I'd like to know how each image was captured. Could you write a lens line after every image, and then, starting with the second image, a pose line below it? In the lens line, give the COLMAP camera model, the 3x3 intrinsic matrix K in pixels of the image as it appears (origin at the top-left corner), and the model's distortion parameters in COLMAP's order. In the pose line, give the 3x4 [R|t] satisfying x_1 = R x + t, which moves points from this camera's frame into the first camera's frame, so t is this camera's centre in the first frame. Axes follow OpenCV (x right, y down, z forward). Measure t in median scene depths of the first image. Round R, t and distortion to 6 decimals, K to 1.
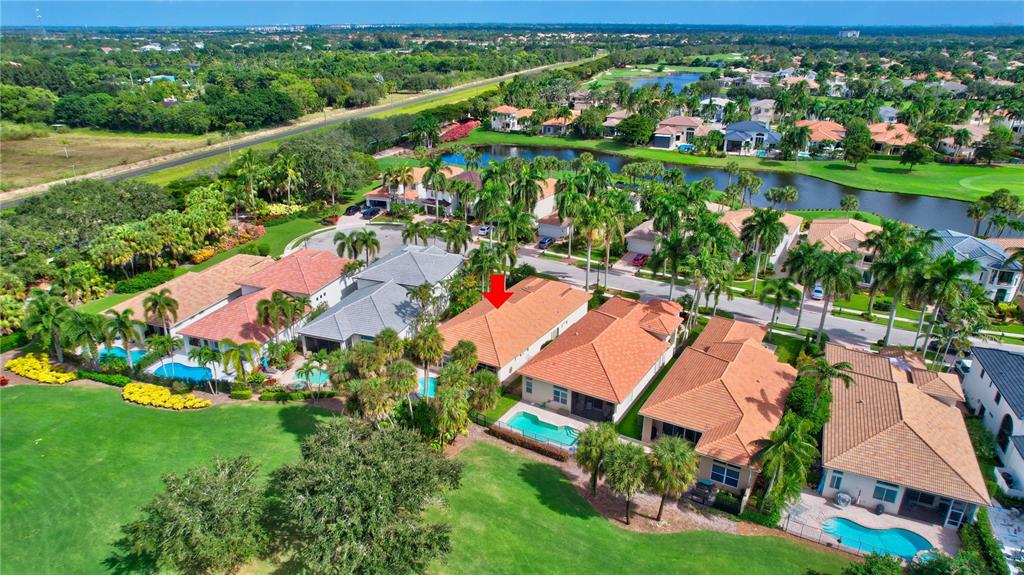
lens RADIAL K [[654.0, 0, 512.0], [0, 654.0, 287.5], [0, 0, 1]] dist [-0.073765, 0.070828]
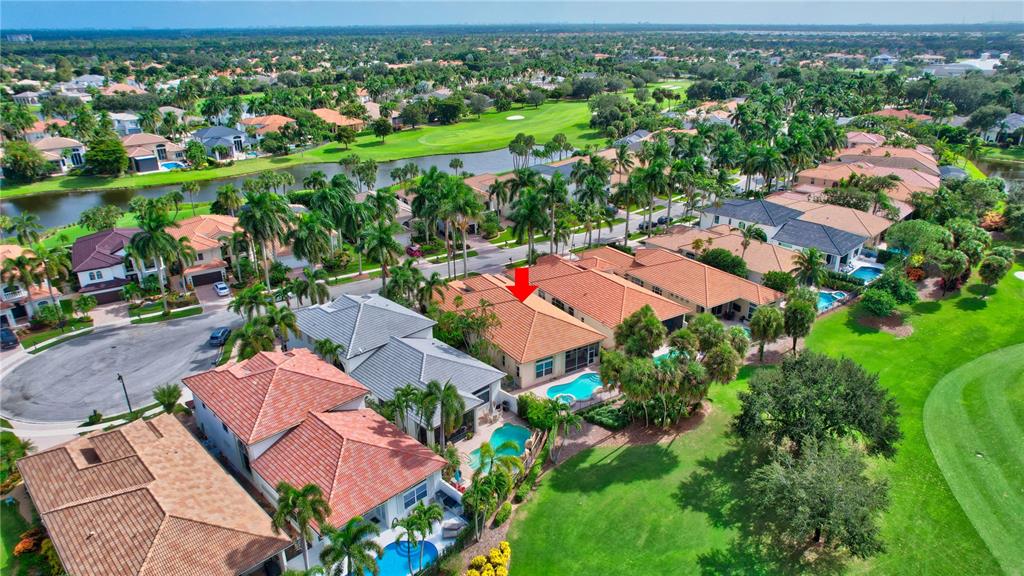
lens RADIAL K [[654.0, 0, 512.0], [0, 654.0, 288.0], [0, 0, 1]] dist [-0.073765, 0.070828]
pose [[0.446501, -0.343380, 0.826273, -0.338878], [0.347518, 0.917491, 0.193496, -0.075910], [-0.824541, 0.200749, 0.528991, 0.195882]]
